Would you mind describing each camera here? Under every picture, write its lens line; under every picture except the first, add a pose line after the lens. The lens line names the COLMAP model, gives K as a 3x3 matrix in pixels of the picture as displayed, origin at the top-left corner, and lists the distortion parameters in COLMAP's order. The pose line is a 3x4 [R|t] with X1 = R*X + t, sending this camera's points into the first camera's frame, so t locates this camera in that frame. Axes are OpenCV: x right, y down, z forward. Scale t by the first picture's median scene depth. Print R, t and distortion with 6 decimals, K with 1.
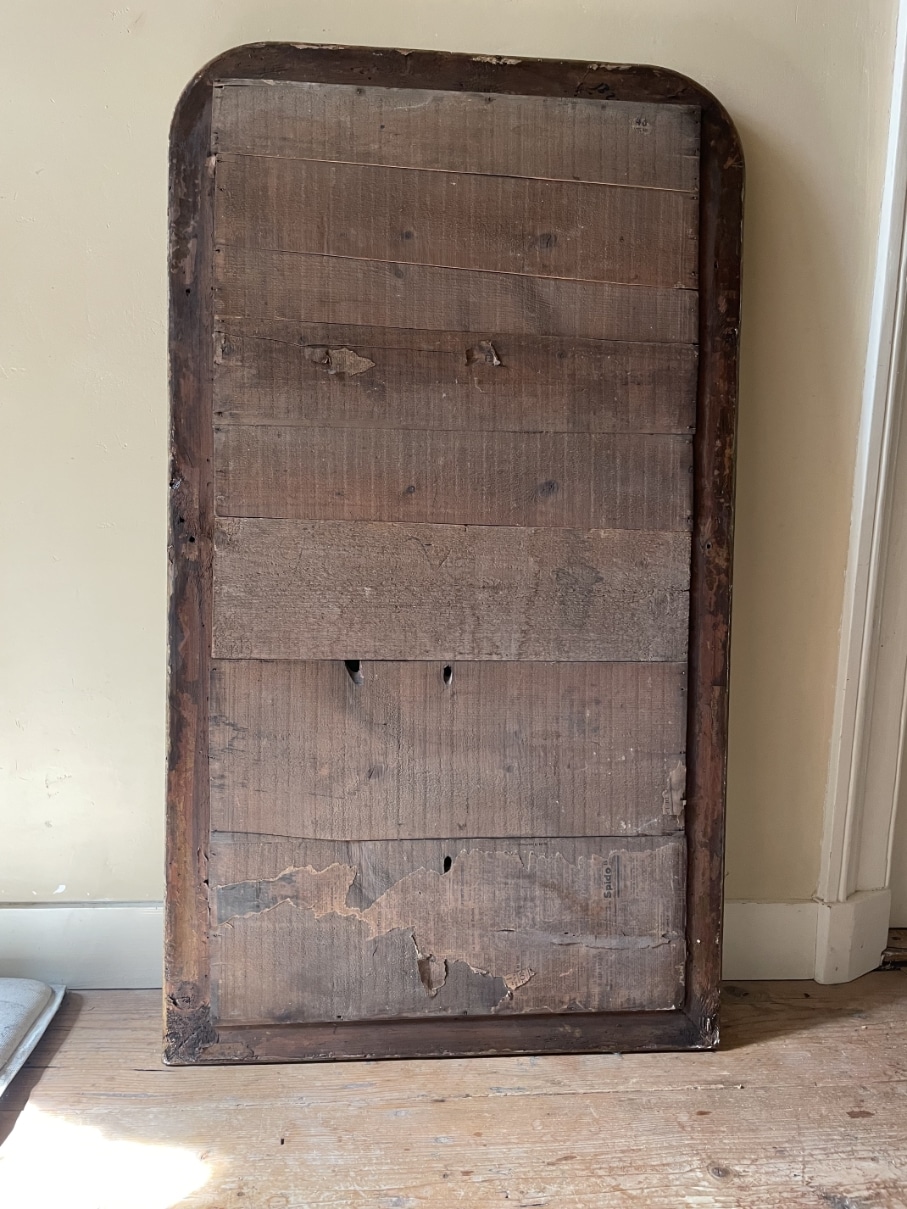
lens RADIAL K [[924.3, 0, 460.2], [0, 924.3, 600.7], [0, 0, 1]] dist [0.084155, -0.121085]
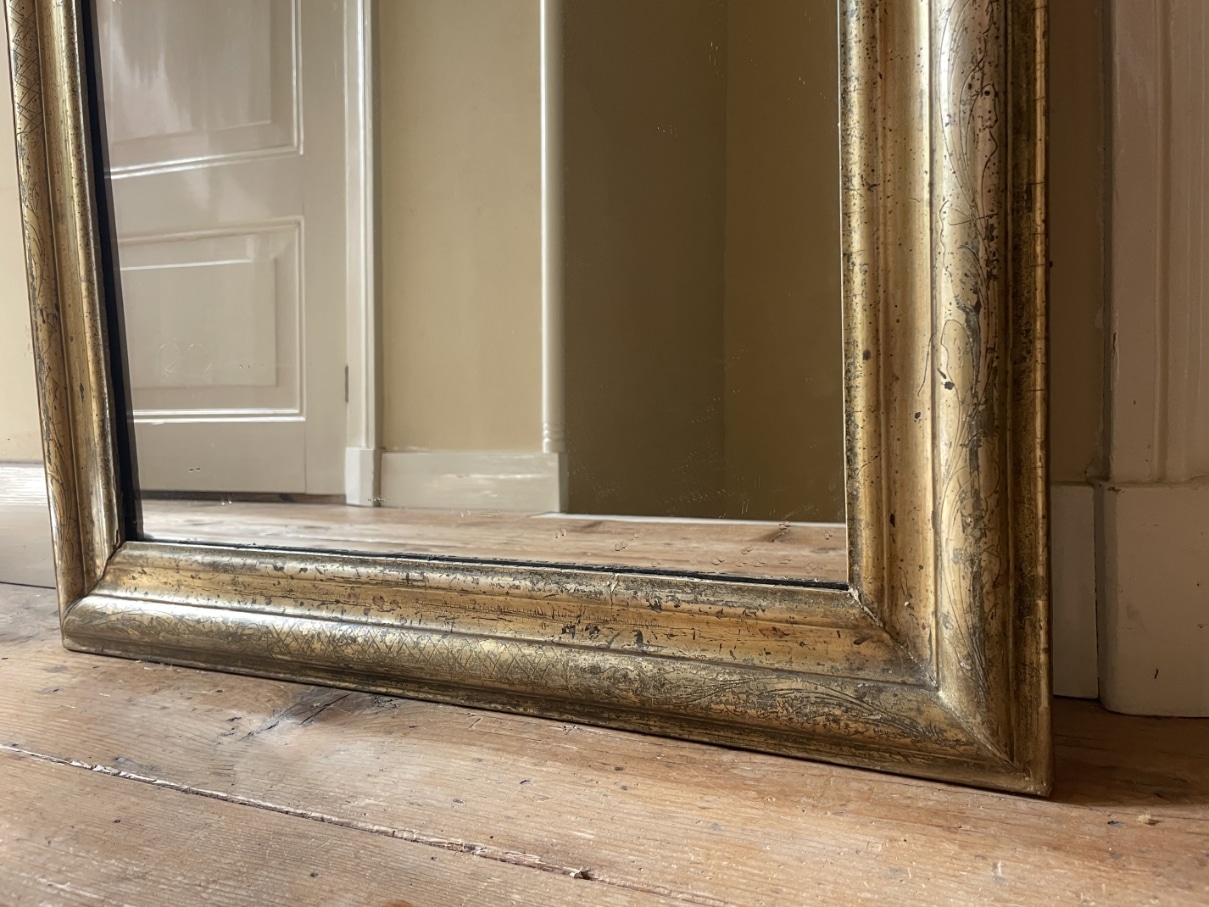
lens RADIAL K [[924.3, 0, 610.3], [0, 924.3, 435.0], [0, 0, 1]] dist [0.084155, -0.121085]
pose [[0.859430, -0.021339, -0.510809, 0.498742], [0.027100, 0.999625, 0.003836, 0.362590], [0.510535, -0.017140, 0.859686, 0.725372]]
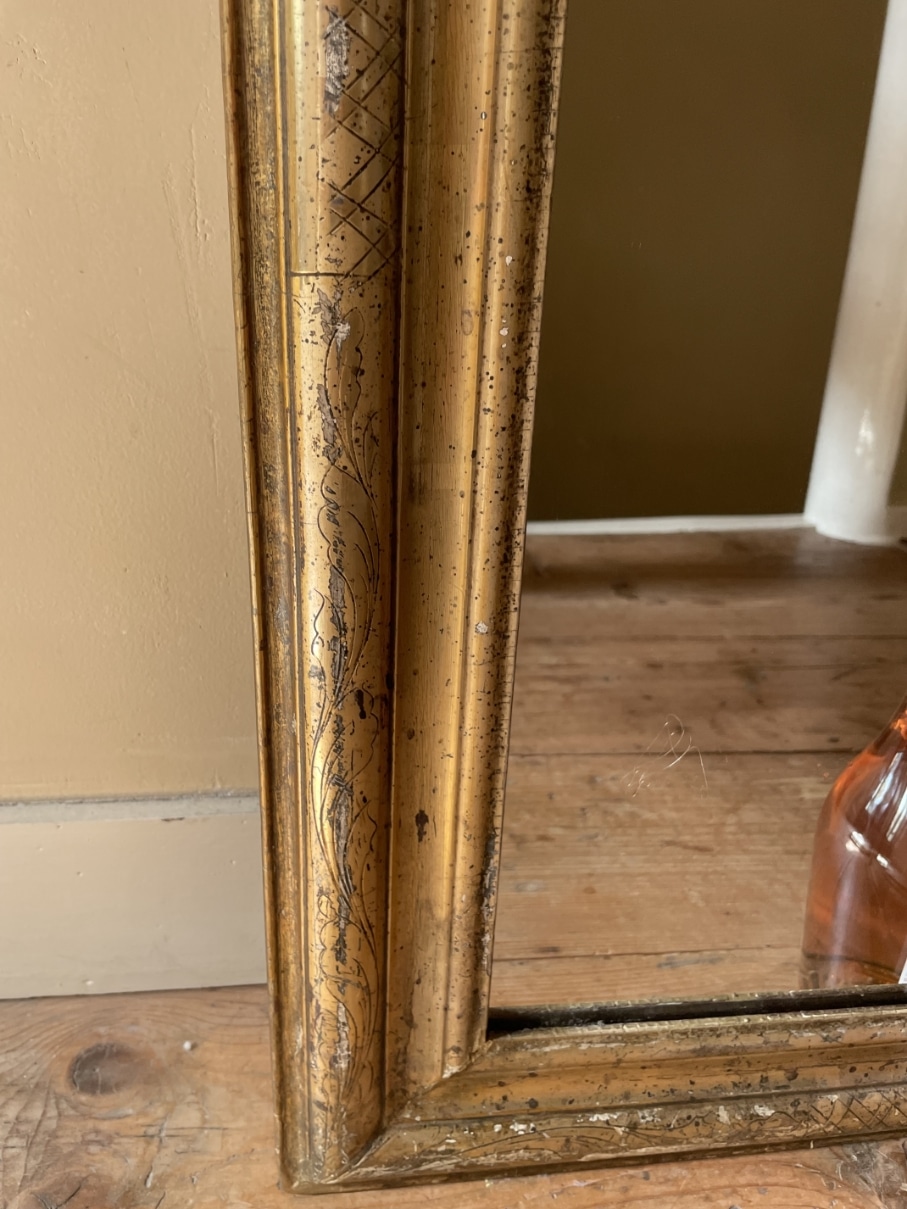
lens RADIAL K [[924.3, 0, 452.2], [0, 924.3, 598.8], [0, 0, 1]] dist [0.084155, -0.121085]
pose [[0.998568, 0.005472, 0.053221, -0.121836], [-0.023460, 0.938803, 0.343656, 0.153494], [-0.048084, -0.344412, 0.937586, 0.820178]]
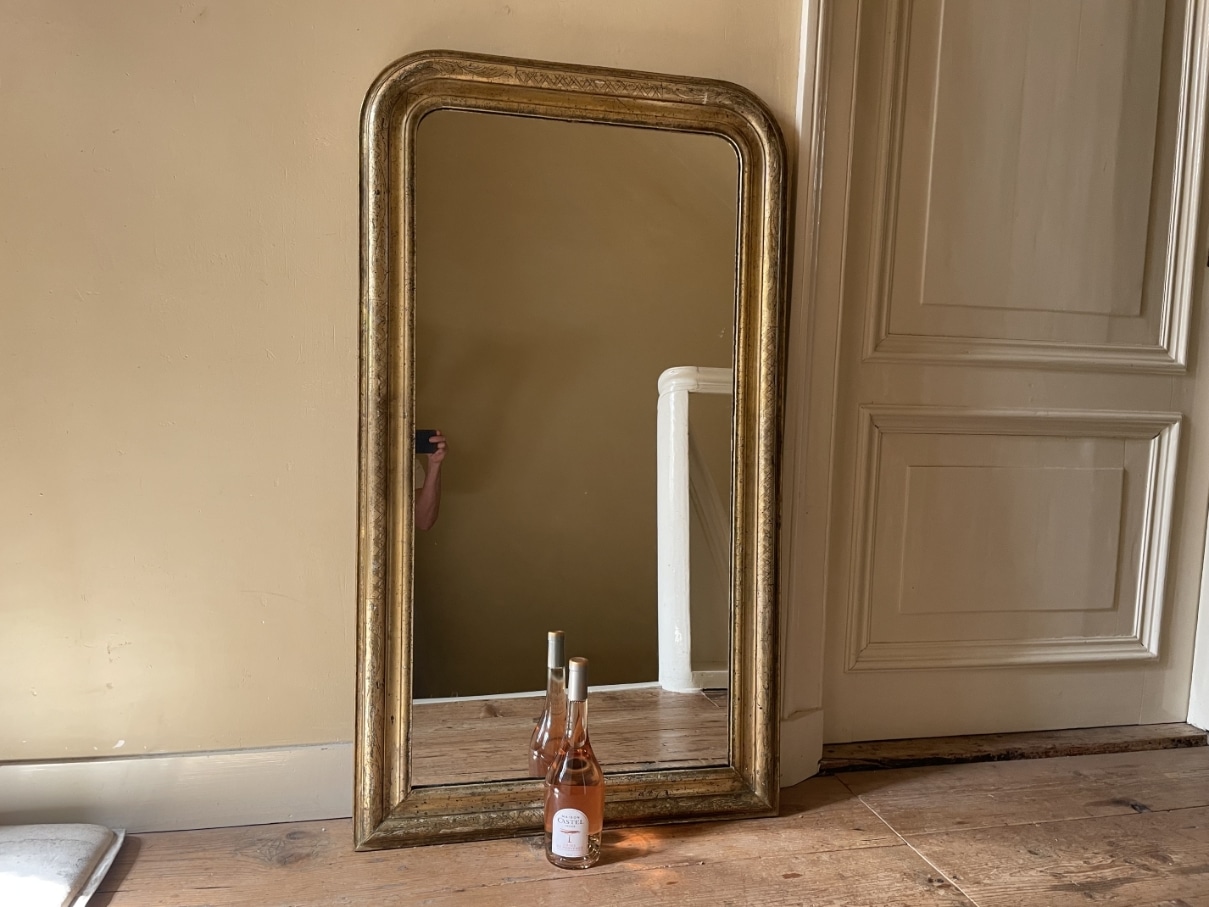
lens RADIAL K [[924.3, 0, 610.2], [0, 924.3, 435.5], [0, 0, 1]] dist [0.084155, -0.121085]
pose [[0.989004, -0.009930, 0.147557, -0.003432], [0.019702, 0.997696, -0.064918, 0.023575], [-0.146572, 0.067112, 0.986921, -0.270020]]
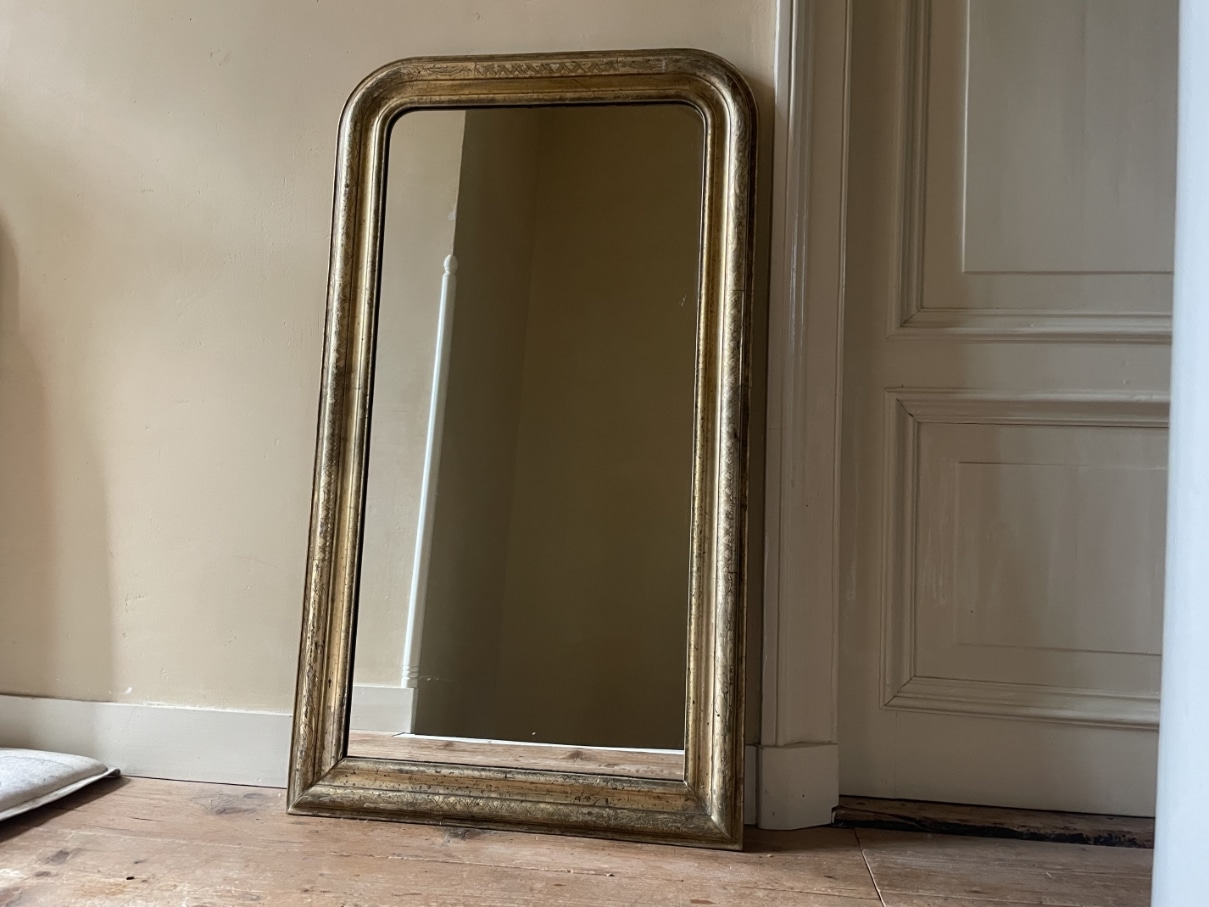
lens RADIAL K [[924.3, 0, 602.3], [0, 924.3, 435.2], [0, 0, 1]] dist [0.084155, -0.121085]
pose [[0.976873, -0.012878, -0.213434, 0.542395], [-0.032367, 0.977776, -0.207137, 0.246311], [0.211358, 0.209255, 0.954746, -0.162873]]
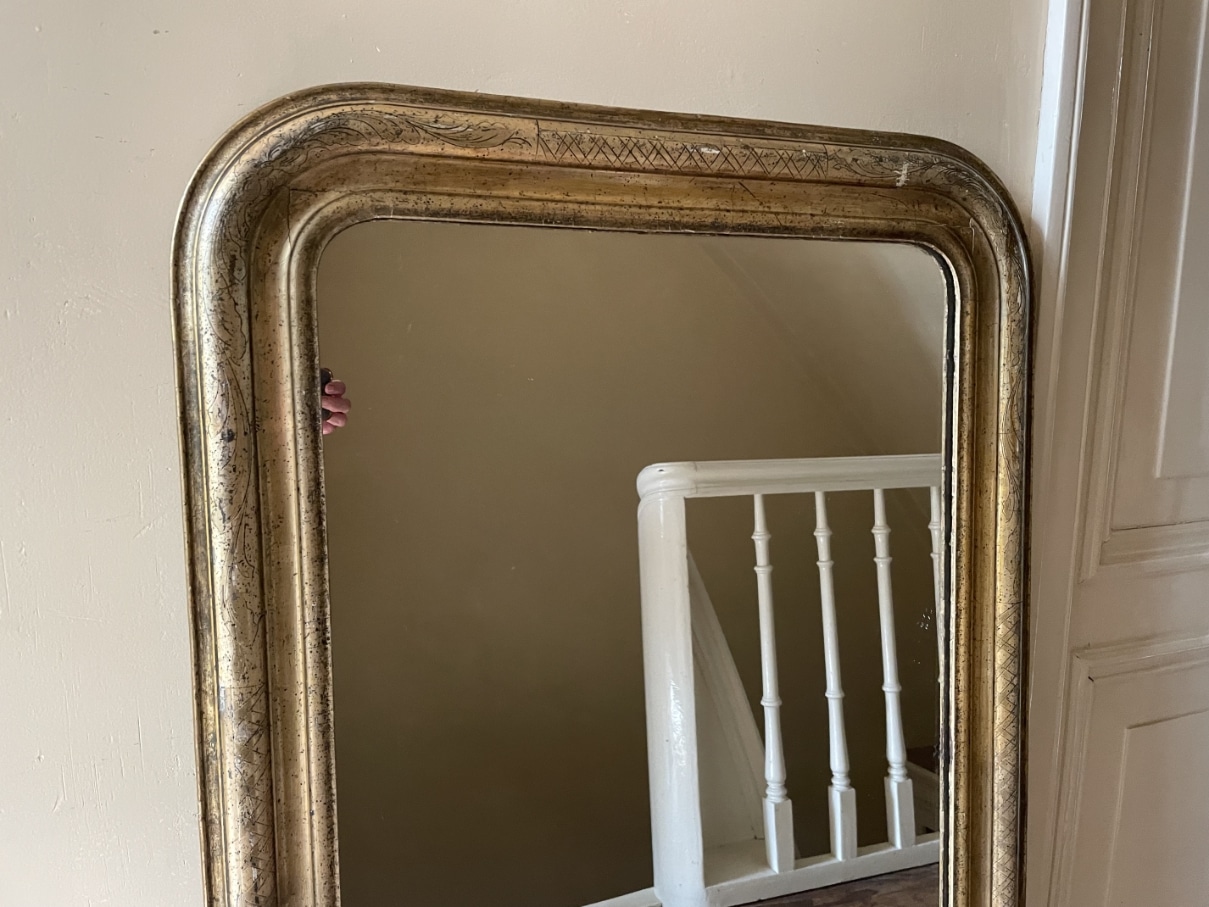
lens RADIAL K [[924.3, 0, 610.6], [0, 924.3, 435.7], [0, 0, 1]] dist [0.084155, -0.121085]
pose [[0.955906, -0.060484, 0.287377, -0.071659], [0.060113, 0.998140, 0.010122, -0.390415], [-0.287455, 0.007600, 0.957764, 0.443584]]
